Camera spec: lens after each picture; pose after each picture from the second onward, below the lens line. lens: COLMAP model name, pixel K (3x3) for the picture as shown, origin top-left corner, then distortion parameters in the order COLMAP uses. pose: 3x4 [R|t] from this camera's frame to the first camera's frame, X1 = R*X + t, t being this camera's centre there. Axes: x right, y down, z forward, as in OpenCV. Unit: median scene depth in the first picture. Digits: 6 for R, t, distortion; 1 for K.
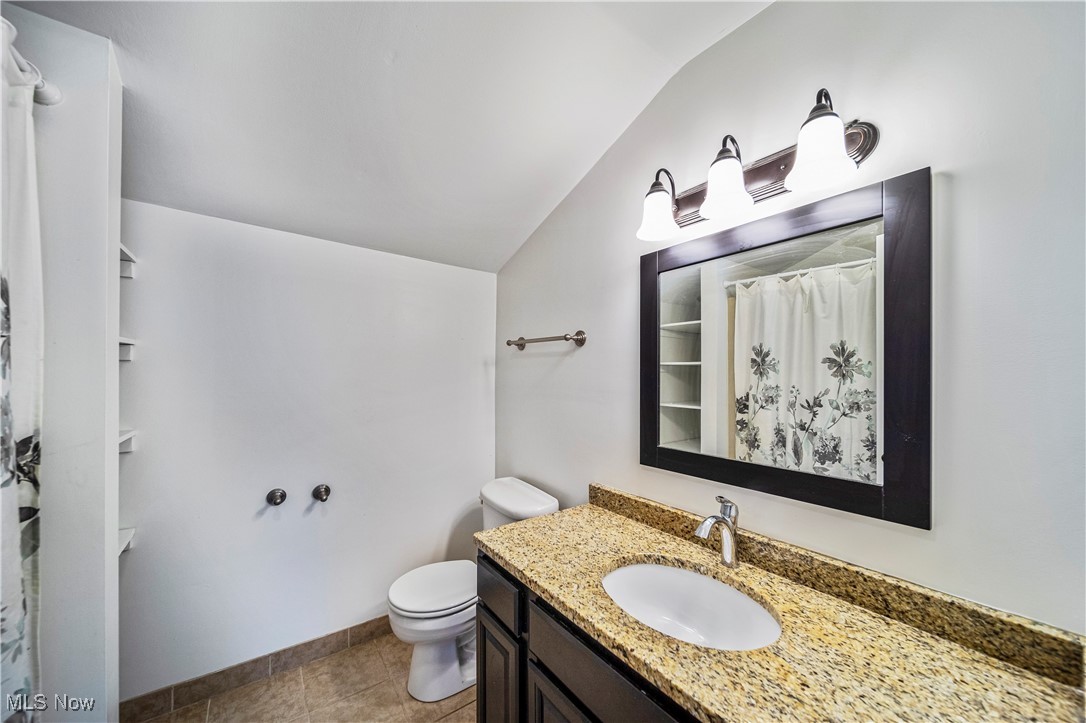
lens RADIAL K [[380.8, 0, 539.1], [0, 380.8, 370.7], [0, 0, 1]] dist [-0.002287, -0.000782]
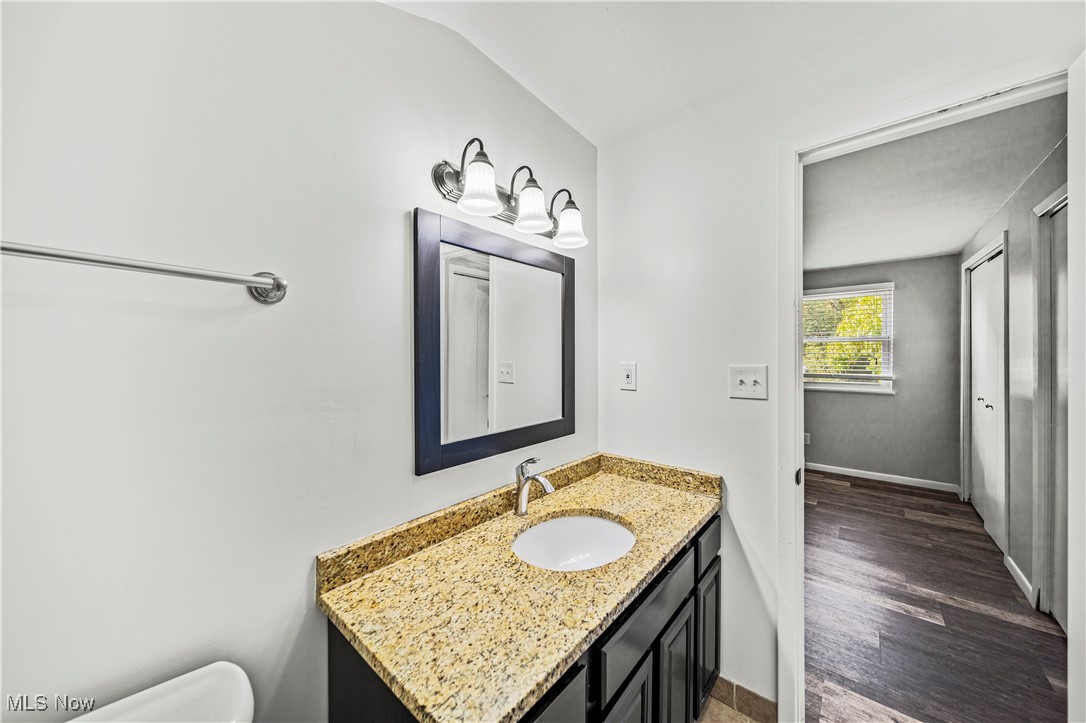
lens RADIAL K [[380.8, 0, 539.5], [0, 380.8, 356.7], [0, 0, 1]] dist [-0.002287, -0.000782]
pose [[-0.223985, -0.008448, 0.974556, -0.620412], [-0.010877, 0.999922, 0.006169, -0.007453], [-0.974532, -0.009218, -0.224059, 1.065051]]
